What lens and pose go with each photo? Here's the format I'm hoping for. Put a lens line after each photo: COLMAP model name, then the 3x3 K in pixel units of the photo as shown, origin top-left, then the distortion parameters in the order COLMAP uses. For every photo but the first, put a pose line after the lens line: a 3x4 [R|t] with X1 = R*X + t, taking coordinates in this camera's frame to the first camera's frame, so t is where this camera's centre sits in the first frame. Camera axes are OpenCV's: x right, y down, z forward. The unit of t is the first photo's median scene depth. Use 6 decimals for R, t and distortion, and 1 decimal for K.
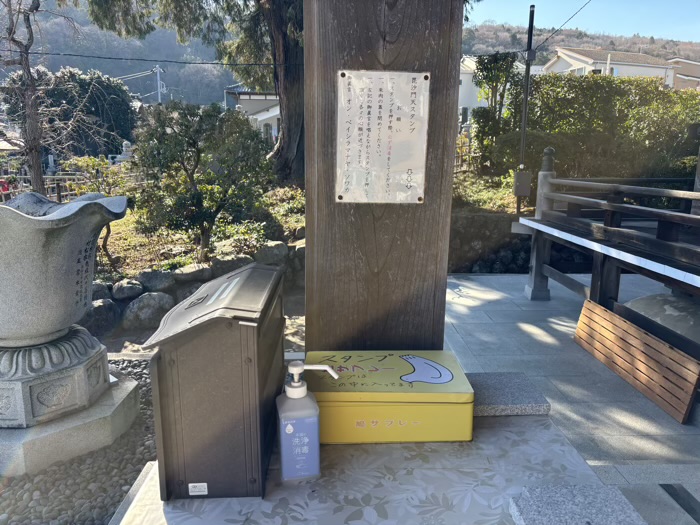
lens RADIAL K [[526.1, 0, 350.0], [0, 526.1, 262.5], [0, 0, 1]] dist [0.100383, -0.078527]
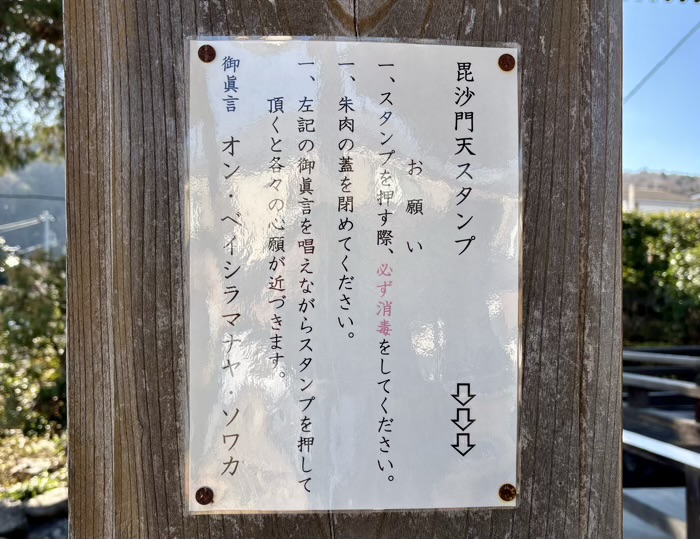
lens RADIAL K [[656.7, 0, 350.0], [0, 656.7, 269.5], [0, 0, 1]] dist [-0.005991, -0.003196]
pose [[0.997037, -0.017695, 0.074858, 0.030762], [0.037207, 0.962702, -0.267993, -0.141030], [-0.067324, 0.269984, 0.960508, 0.649877]]
